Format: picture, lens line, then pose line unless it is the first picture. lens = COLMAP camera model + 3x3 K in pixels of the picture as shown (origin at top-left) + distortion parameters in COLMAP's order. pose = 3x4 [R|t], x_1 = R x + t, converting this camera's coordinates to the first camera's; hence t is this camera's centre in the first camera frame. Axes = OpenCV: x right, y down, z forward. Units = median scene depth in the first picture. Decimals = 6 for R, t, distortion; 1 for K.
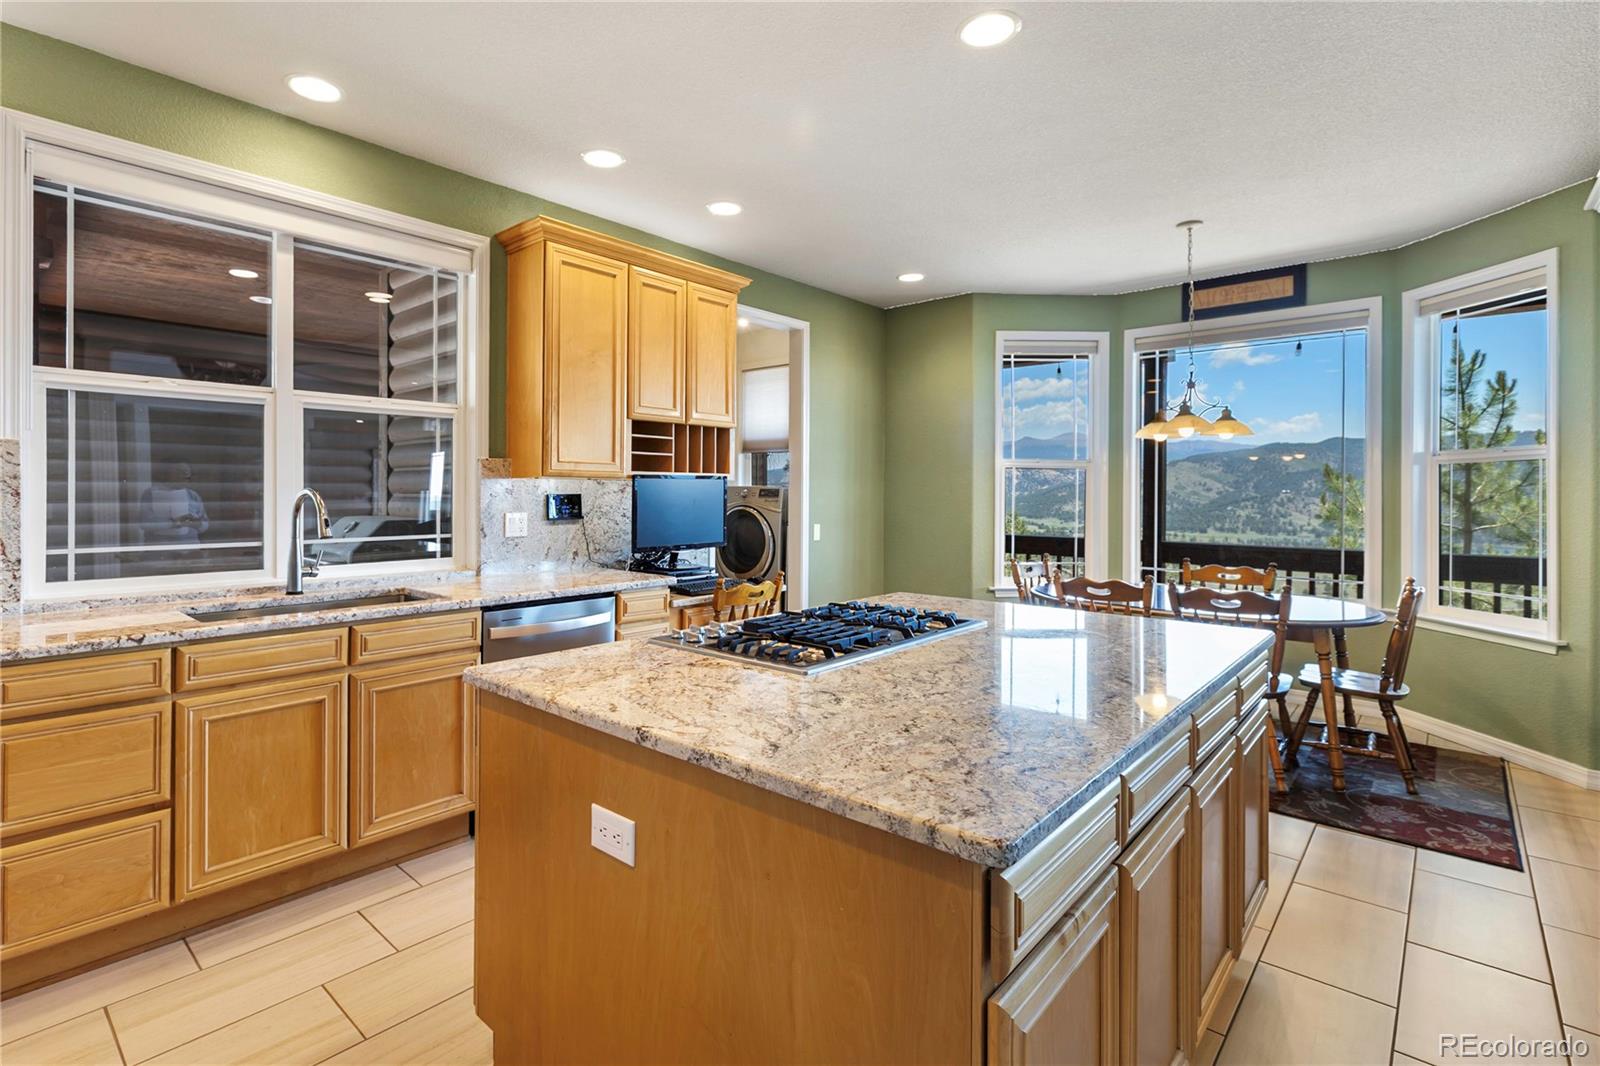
lens RADIAL K [[761.8, 0, 757.6], [0, 761.8, 493.9], [0, 0, 1]] dist [0.003138, -0.001415]
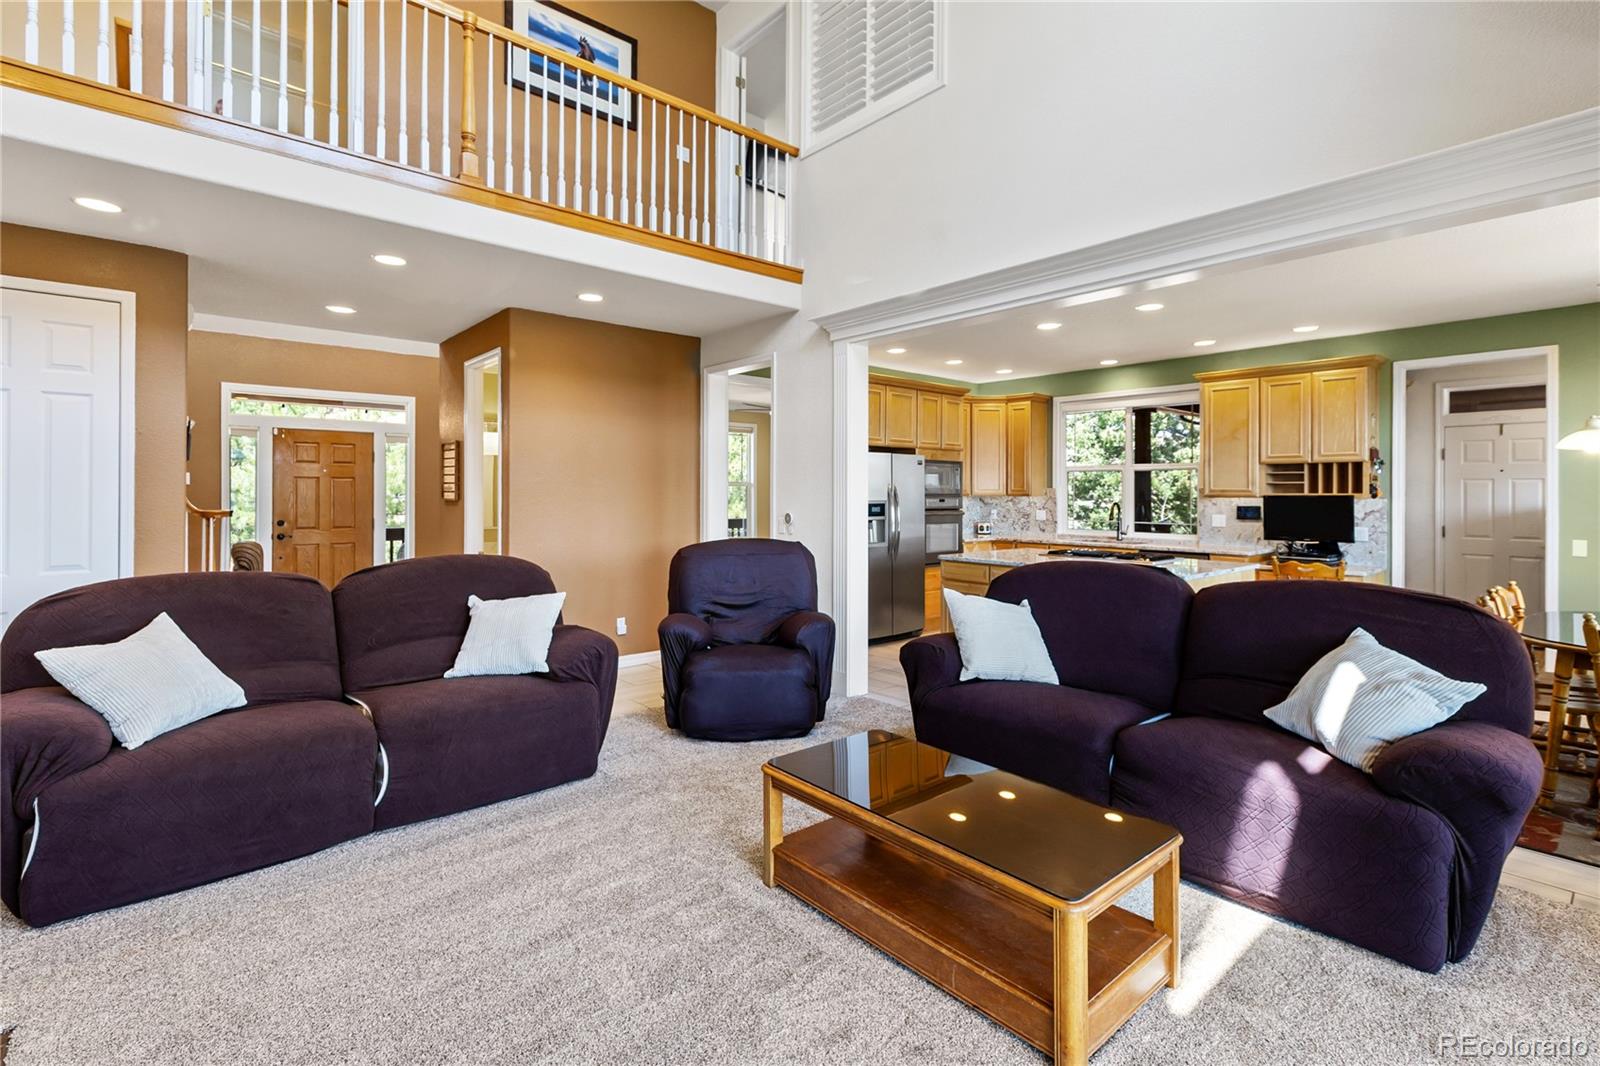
lens RADIAL K [[738.6, 0, 795.9], [0, 738.6, 486.0], [0, 0, 1]] dist [0.005806, -0.001270]
pose [[-0.119162, -0.014111, -0.992775, 1.370479], [-0.008017, 0.999880, -0.013250, -0.012611], [0.992843, 0.006380, -0.119260, 0.099687]]
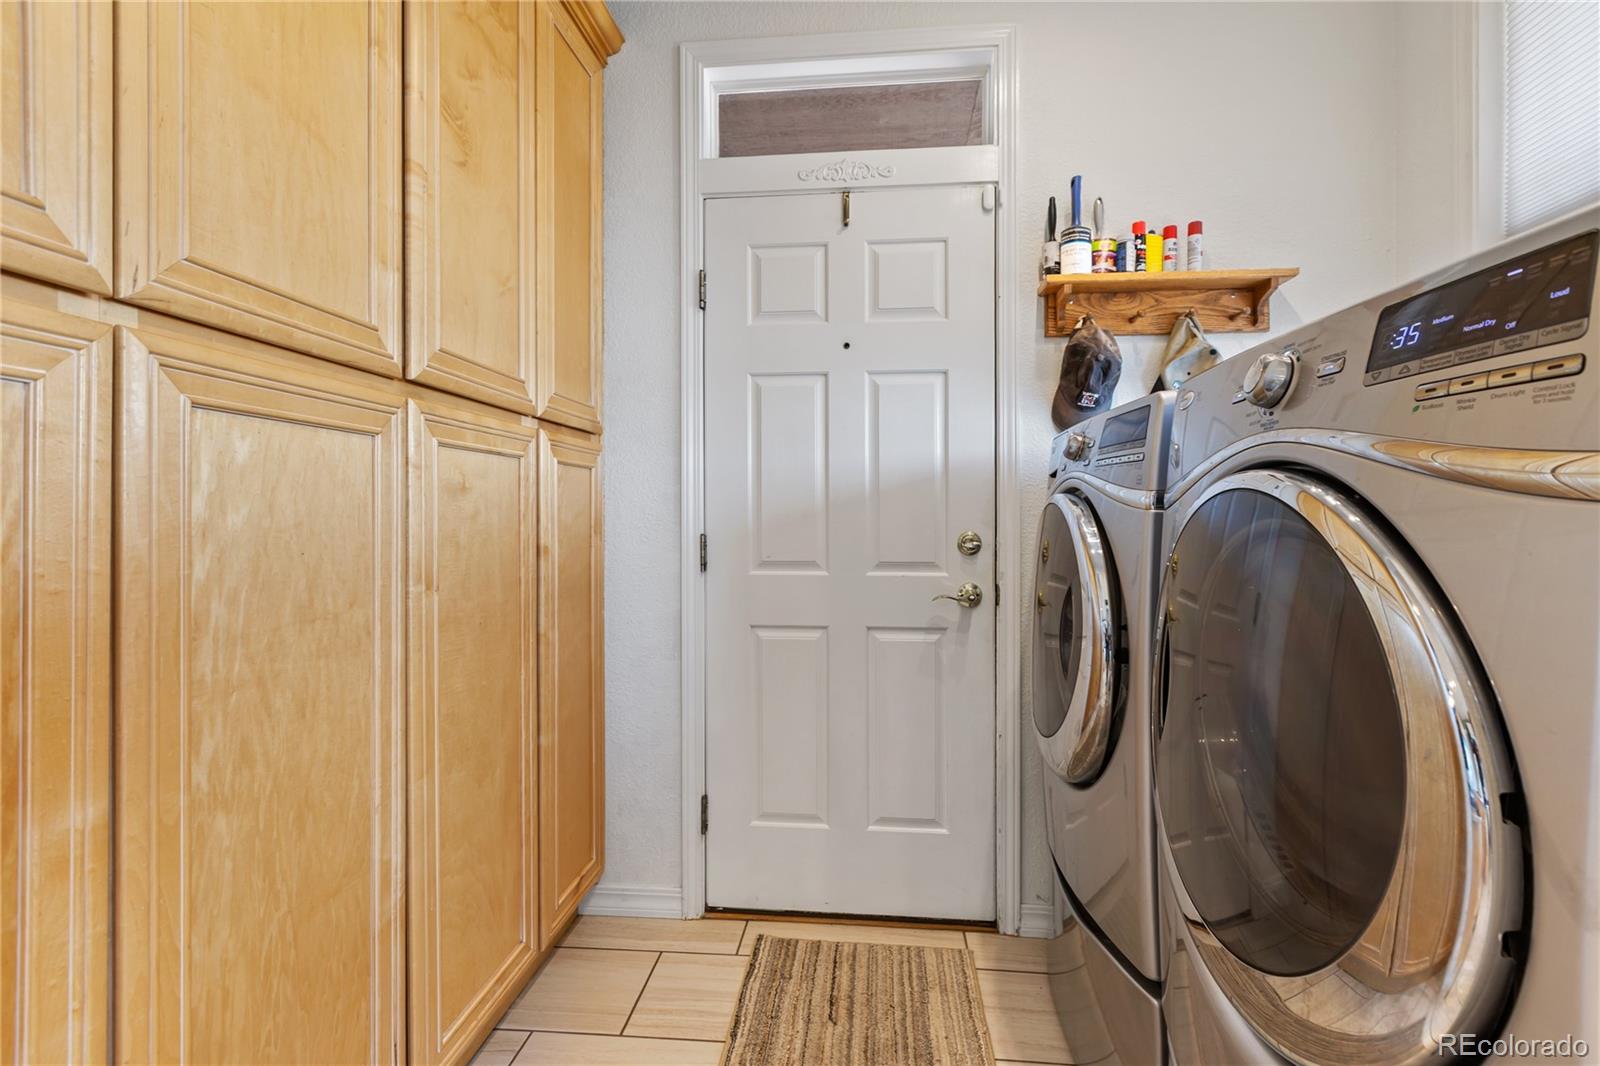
lens RADIAL K [[721.3, 0, 812.6], [0, 721.3, 518.8], [0, 0, 1]] dist [0.003310, 0.001383]
pose [[0.601082, -0.003754, -0.799179, 0.046257], [0.005655, 0.999984, -0.000444, 0.031392], [0.799168, -0.004253, 0.601093, 1.060131]]
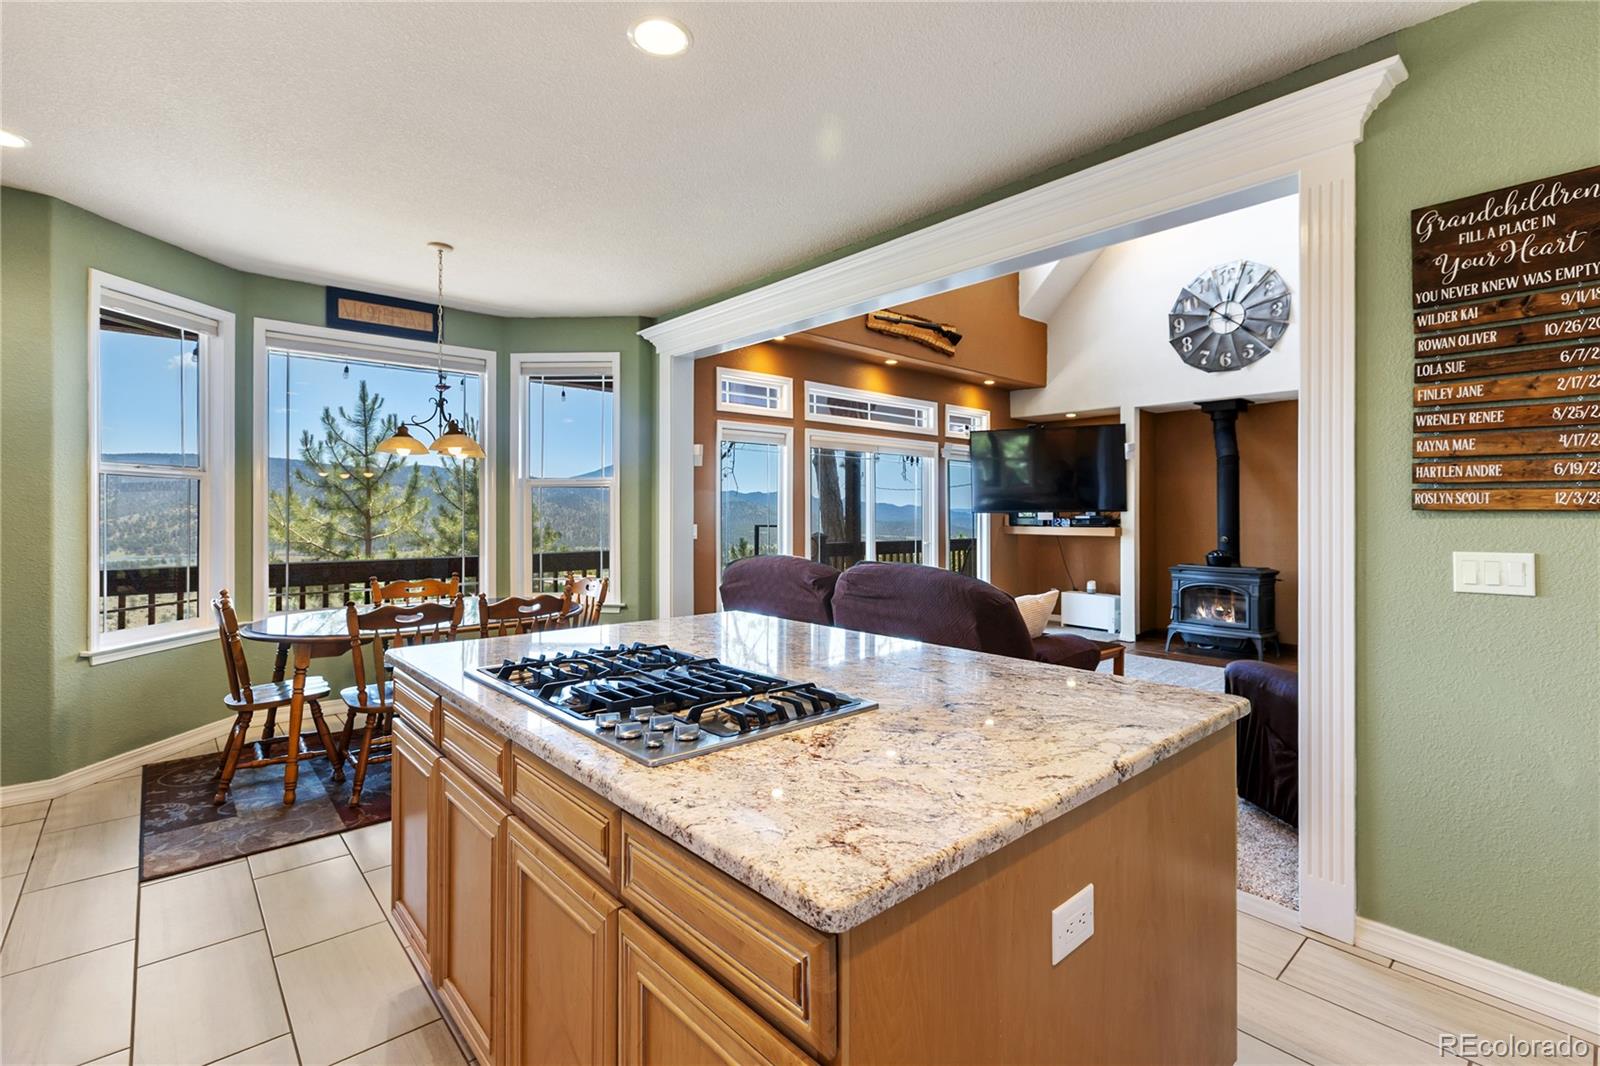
lens RADIAL K [[738.6, 0, 796.3], [0, 738.6, 505.0], [0, 0, 1]] dist [0.005806, -0.001270]
pose [[0.108922, 0.004725, 0.994039, -0.318942], [0.000179, 0.999989, -0.004772, -0.003307], [-0.994050, 0.000697, 0.108920, 0.372493]]
